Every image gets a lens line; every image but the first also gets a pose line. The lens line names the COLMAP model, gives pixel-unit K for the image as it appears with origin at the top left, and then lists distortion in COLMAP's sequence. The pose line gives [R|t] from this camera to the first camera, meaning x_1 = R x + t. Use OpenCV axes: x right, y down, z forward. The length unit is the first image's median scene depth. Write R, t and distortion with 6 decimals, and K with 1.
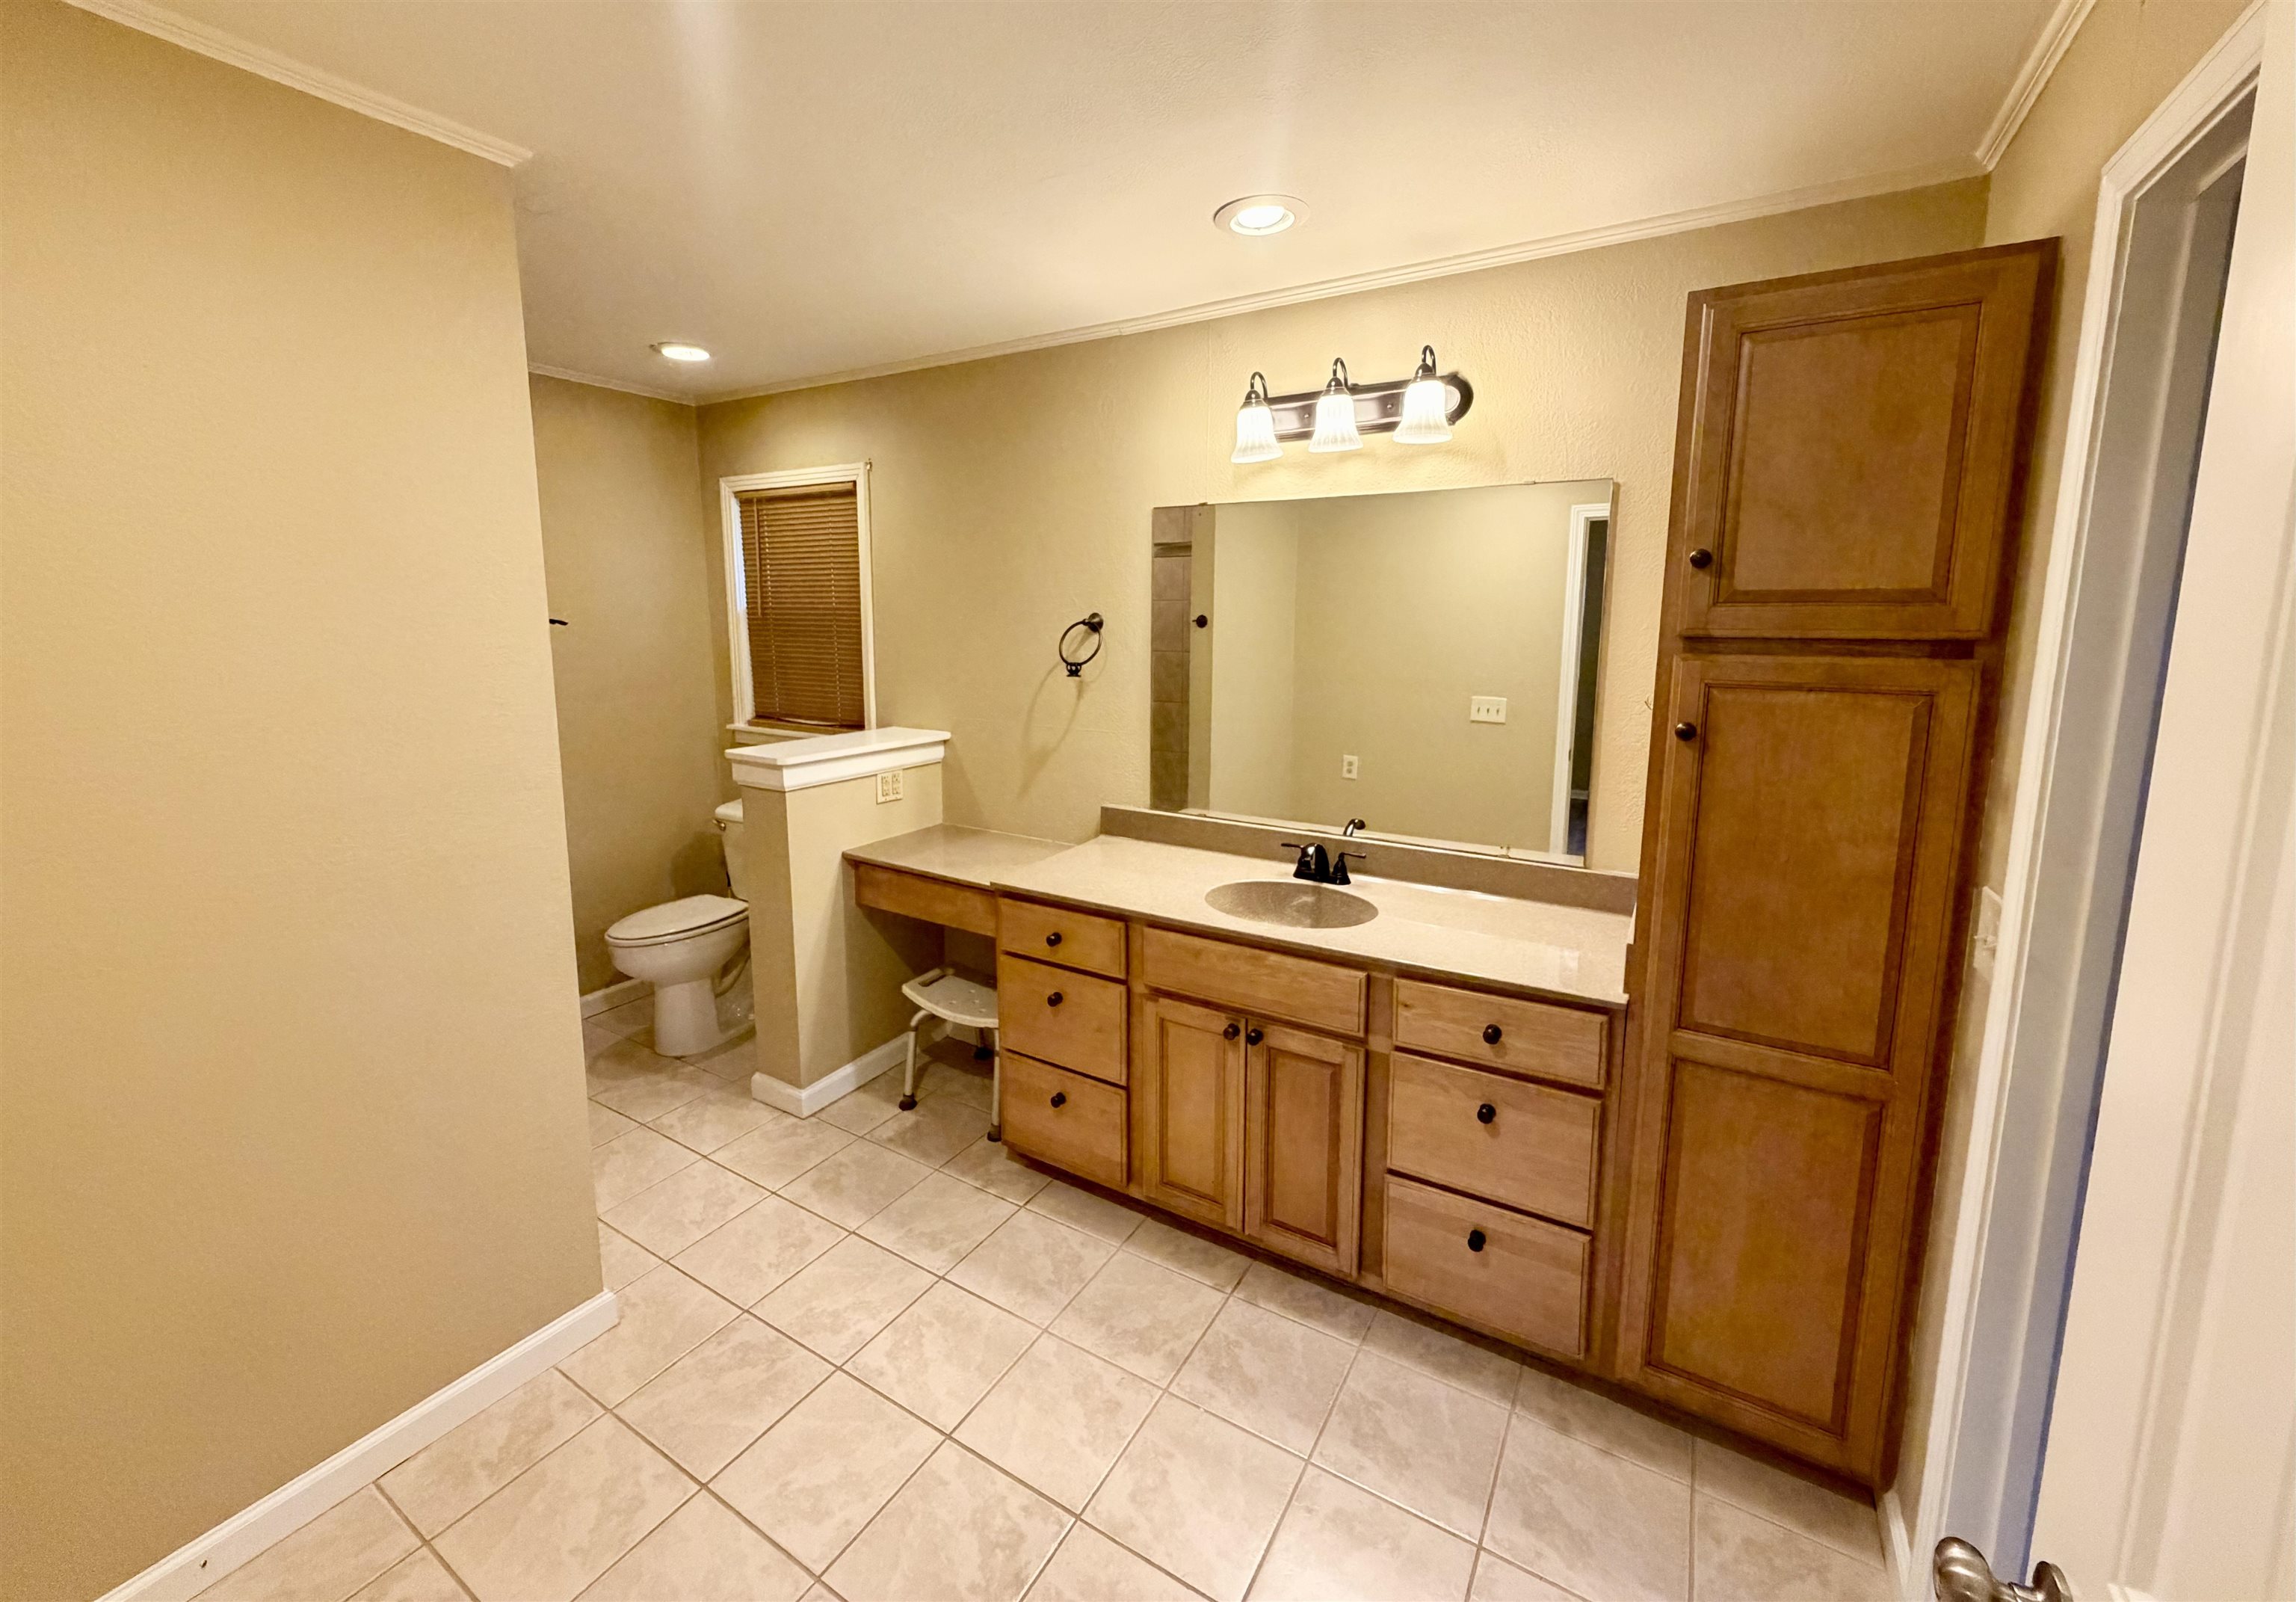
lens RADIAL K [[919.6, 0, 1142.5], [0, 919.6, 737.8], [0, 0, 1]] dist [-0.001273, 0.000023]
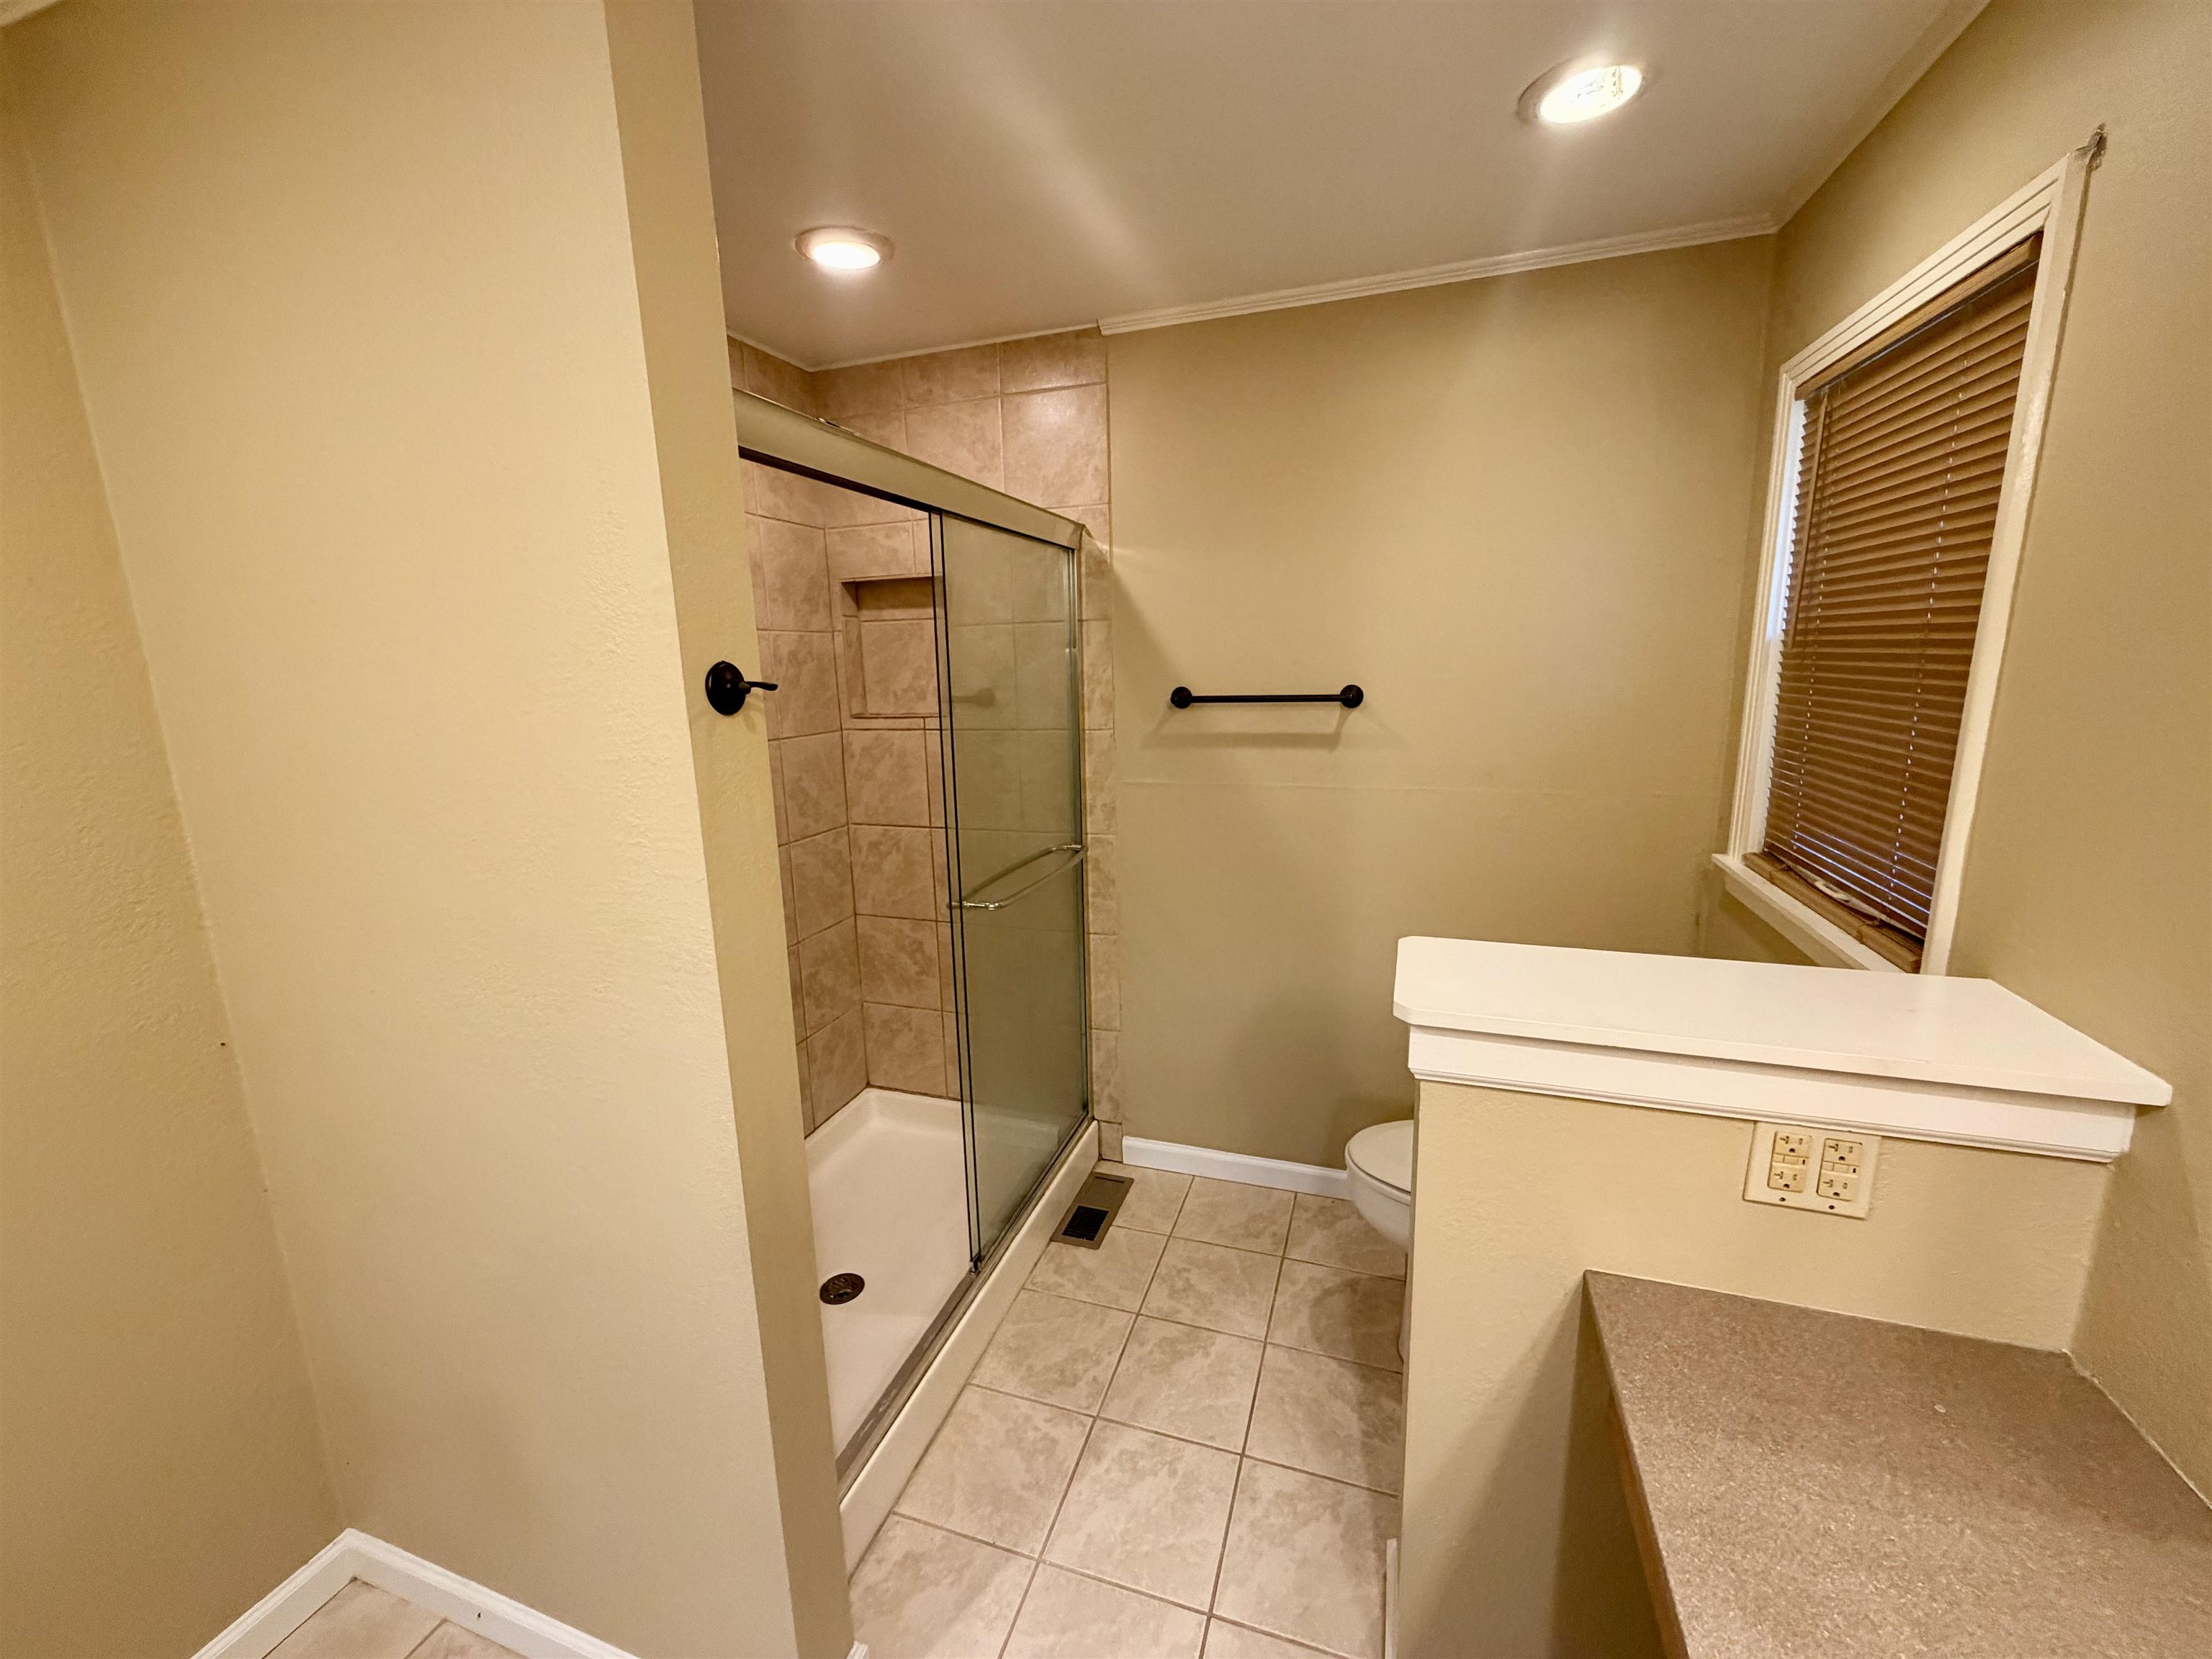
lens RADIAL K [[882.6, 0, 1097.0], [0, 882.6, 832.3], [0, 0, 1]] dist [0.000190, 0.000559]
pose [[0.203937, 0.186017, -0.961149, -0.060933], [-0.104996, 0.980275, 0.167440, -0.137249], [0.973337, 0.066770, 0.219445, 0.978808]]
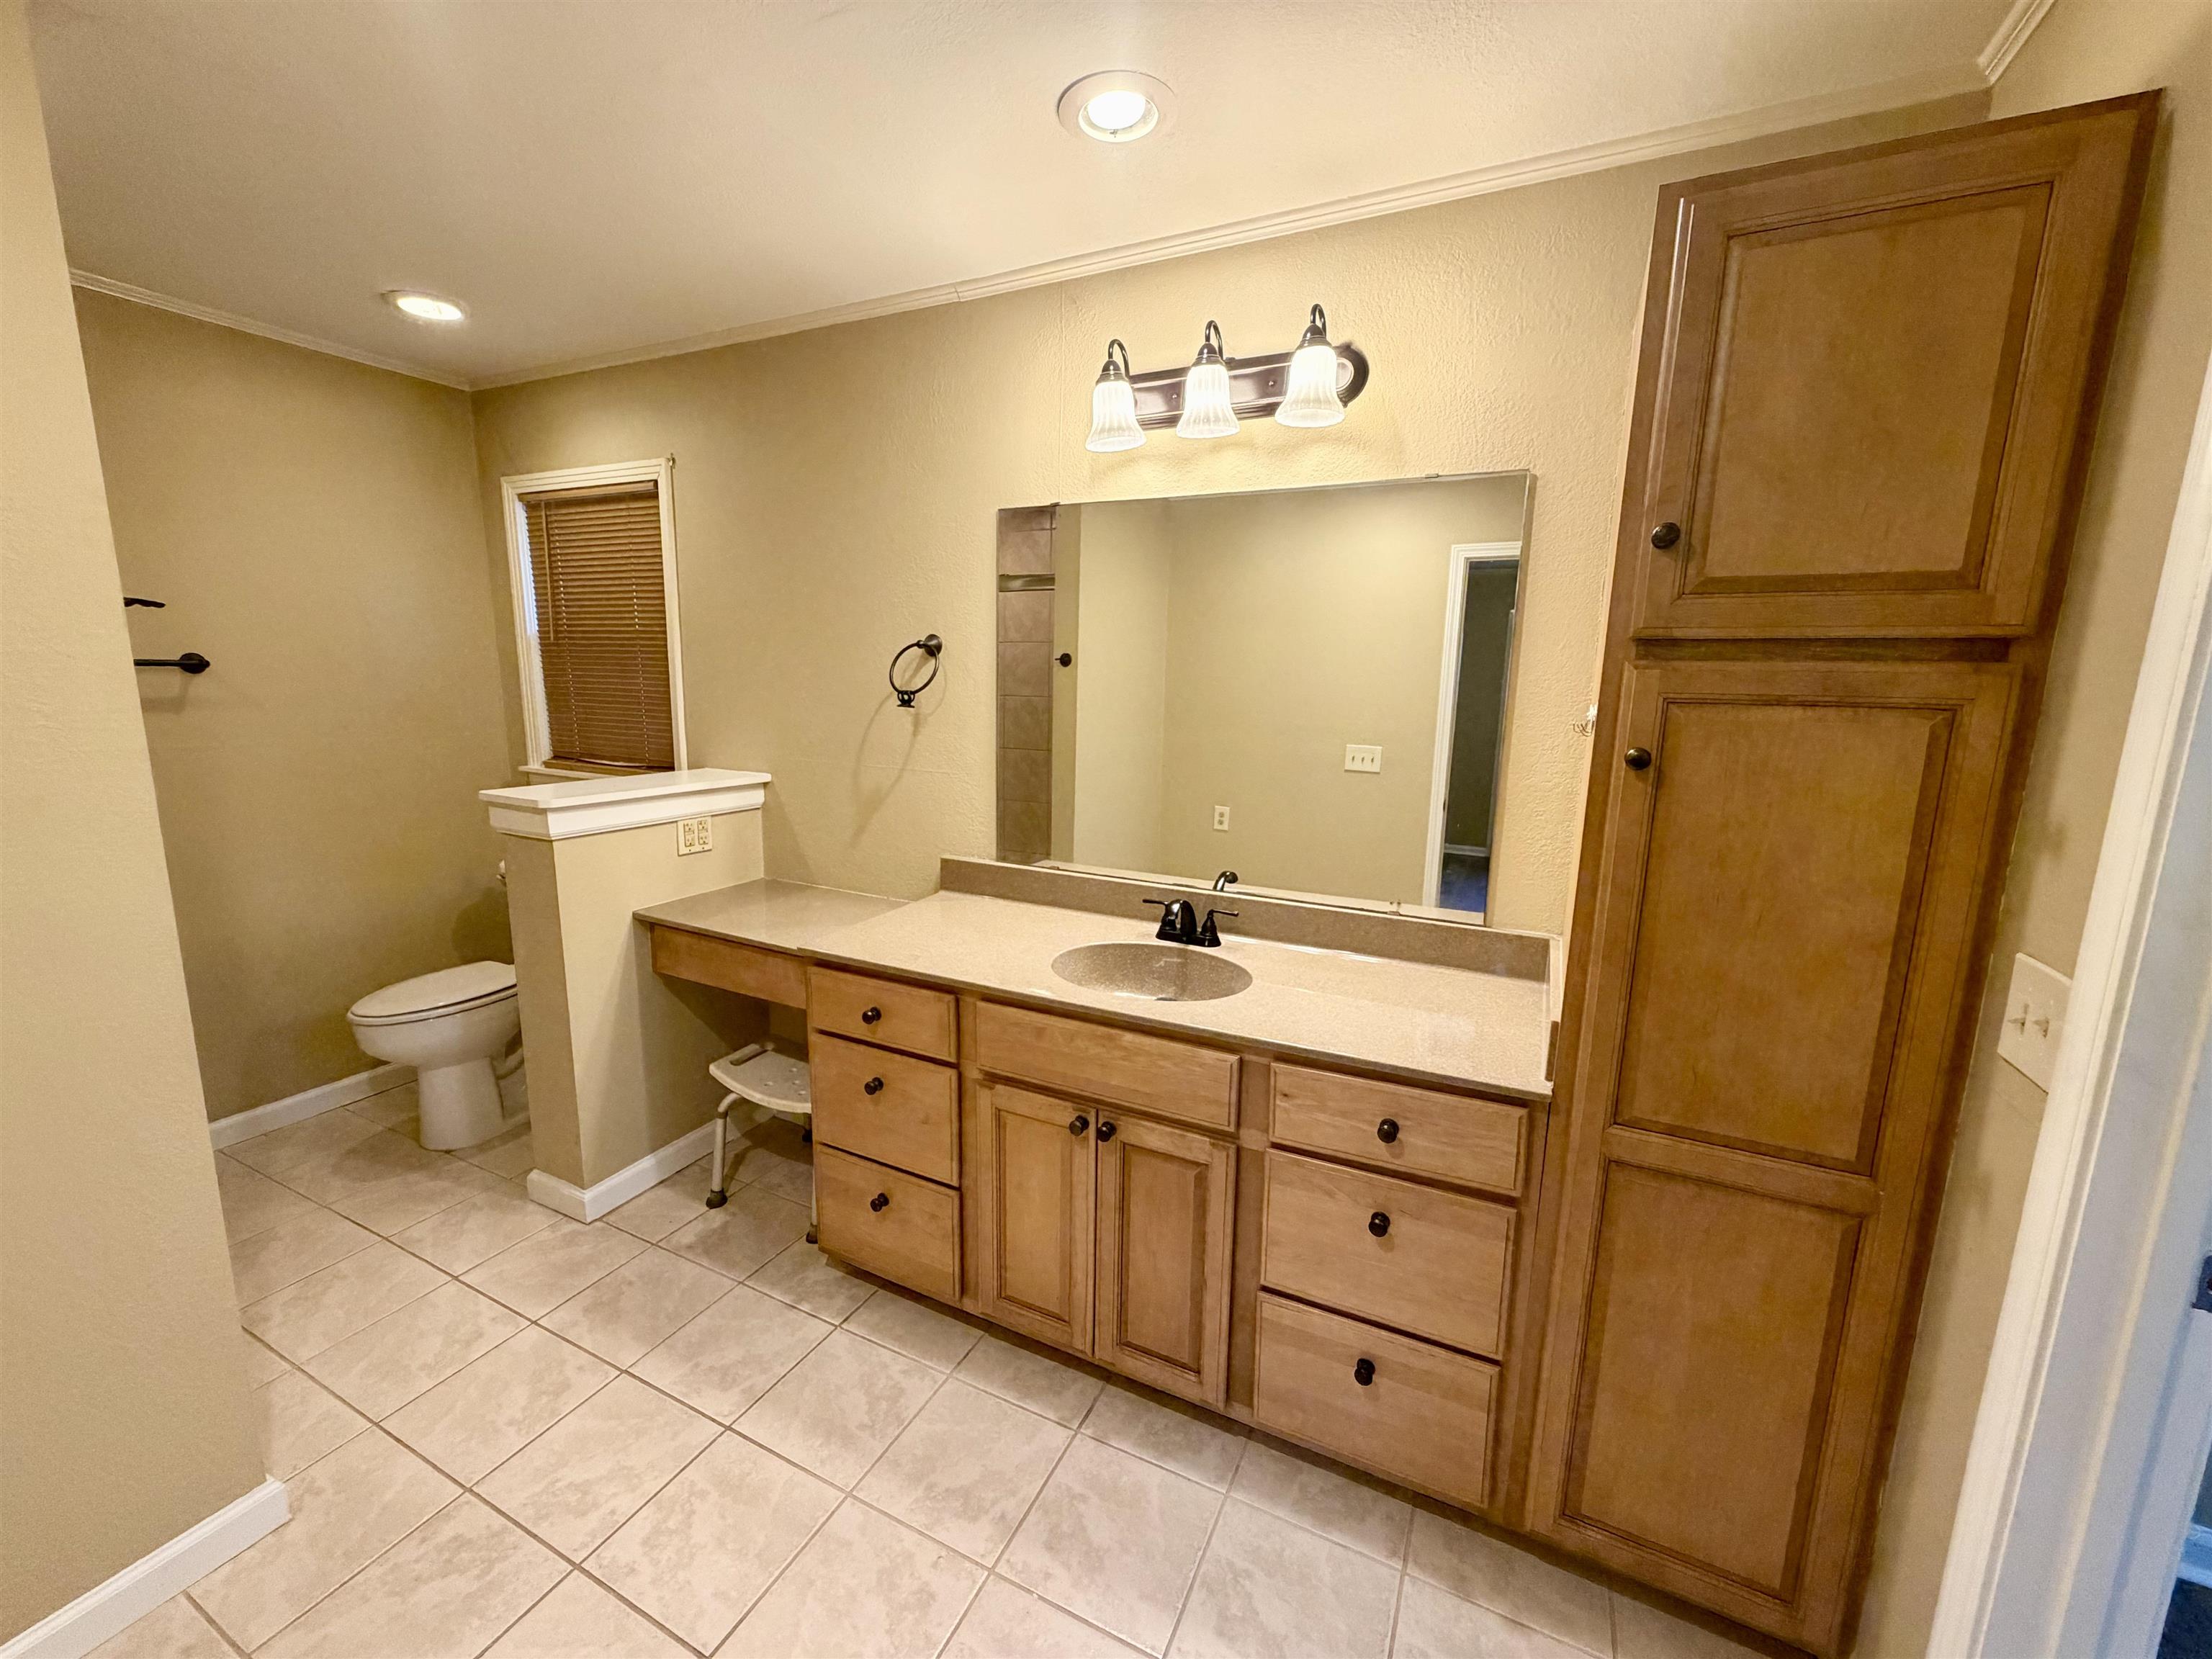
lens RADIAL K [[882.6, 0, 1101.8], [0, 882.6, 825.1], [0, 0, 1]] dist [0.000190, 0.000559]
pose [[0.996219, 0.001462, 0.086861, 0.048167], [-0.004395, 0.999426, 0.033588, 0.020194], [-0.086762, -0.033843, 0.995654, 0.211622]]
